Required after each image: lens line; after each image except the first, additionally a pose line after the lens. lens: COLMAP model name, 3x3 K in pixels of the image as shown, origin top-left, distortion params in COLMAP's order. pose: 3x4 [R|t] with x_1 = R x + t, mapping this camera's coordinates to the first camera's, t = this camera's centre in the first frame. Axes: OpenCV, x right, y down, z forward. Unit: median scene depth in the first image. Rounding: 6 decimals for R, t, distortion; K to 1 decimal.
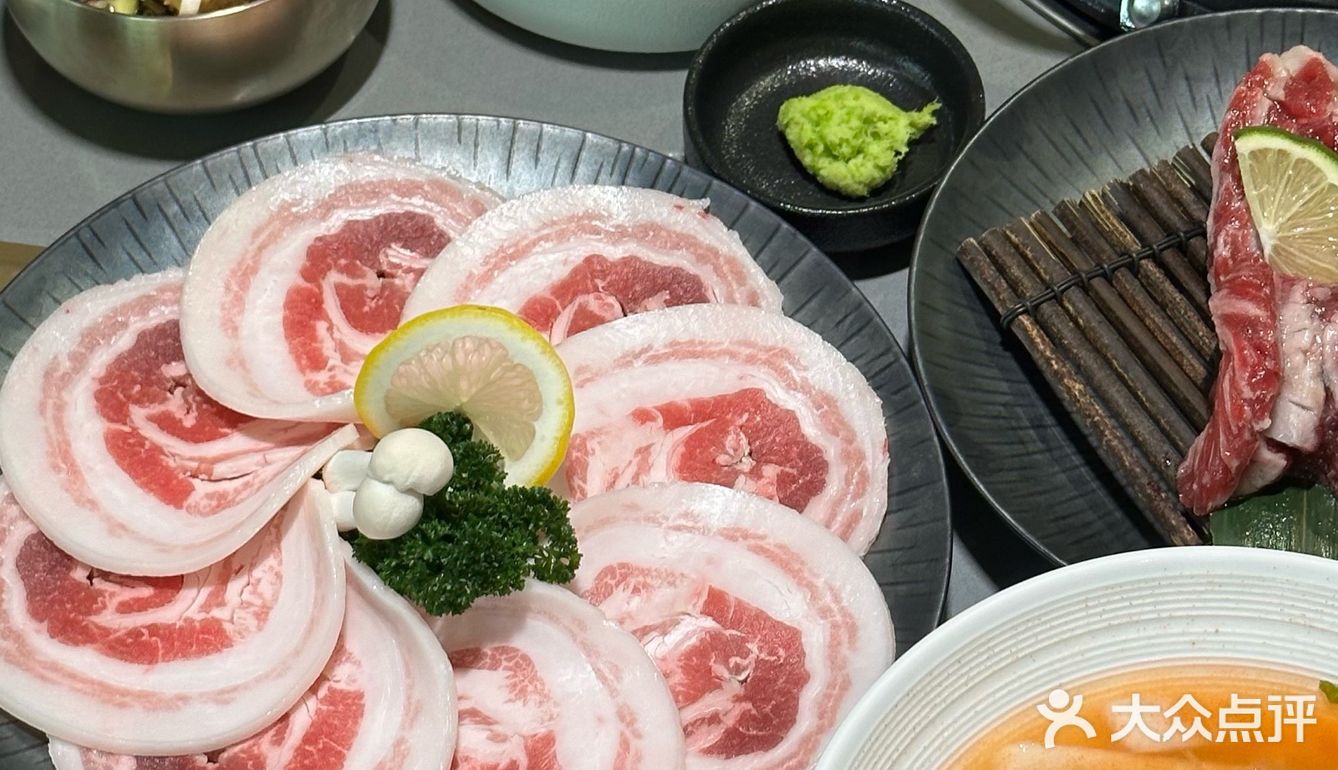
lens RADIAL K [[3342.0, 0, 671.6], [0, 3342.0, 389.0], [0, 0, 1]] dist [0.137347, 0.000000]
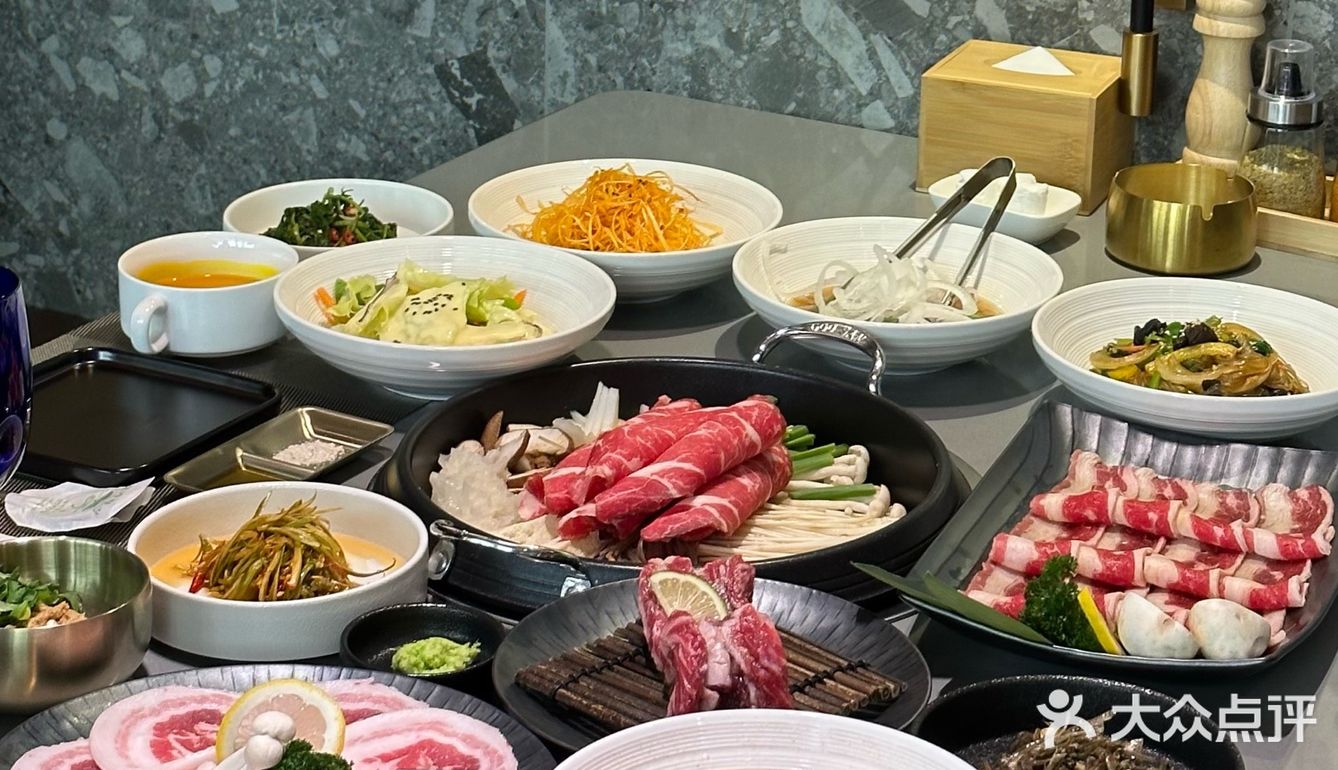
lens RADIAL K [[3342.0, 0, 705.6], [0, 3342.0, 318.3], [0, 0, 1]] dist [0.137347, 0.000000]
pose [[0.945729, -0.082618, 0.314279, -0.380959], [0.240562, 0.828198, -0.506179, 0.760297], [-0.218466, 0.554312, 0.803126, -0.605517]]
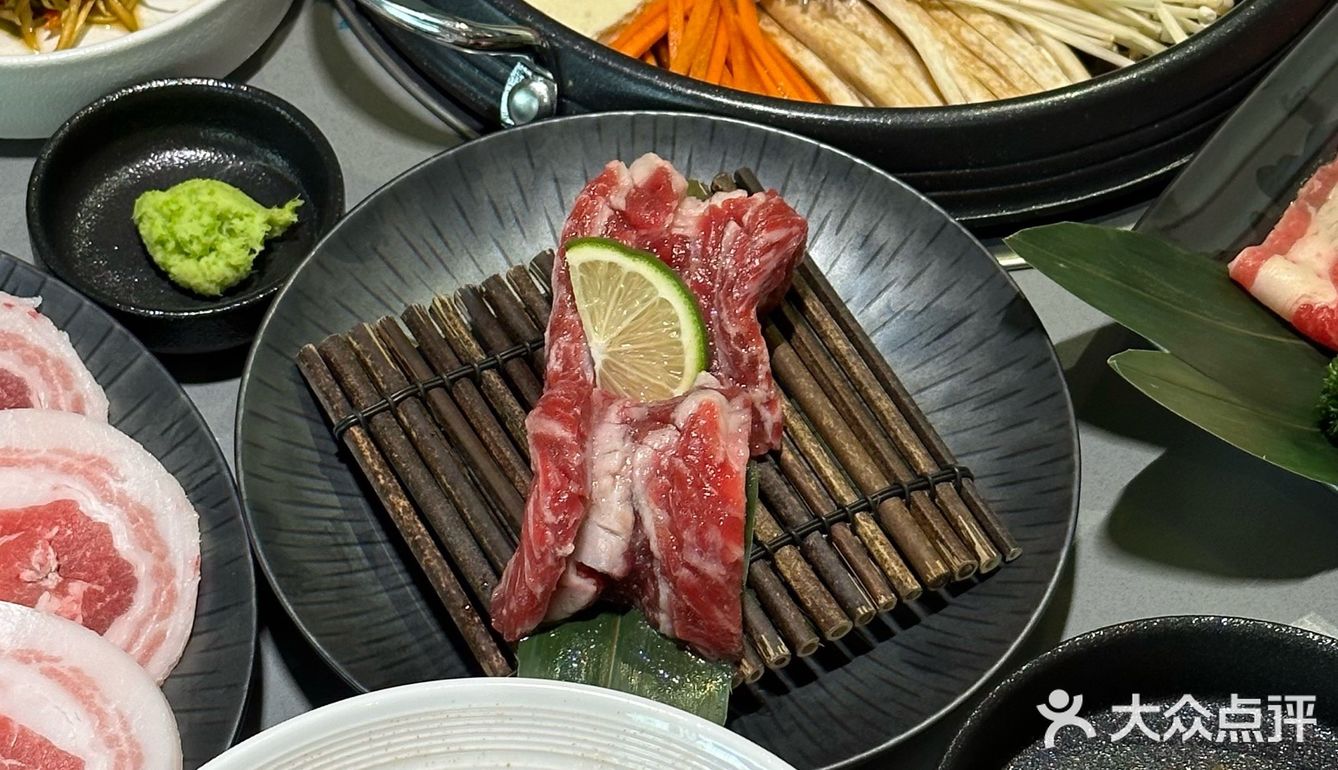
lens RADIAL K [[3342.0, 0, 662.4], [0, 3342.0, 376.3], [0, 0, 1]] dist [0.137347, 0.000000]
pose [[0.997981, 0.015178, 0.061675, 0.134213], [-0.014525, 0.999834, -0.011034, -0.027276], [-0.061832, 0.010116, 0.998035, 0.033538]]
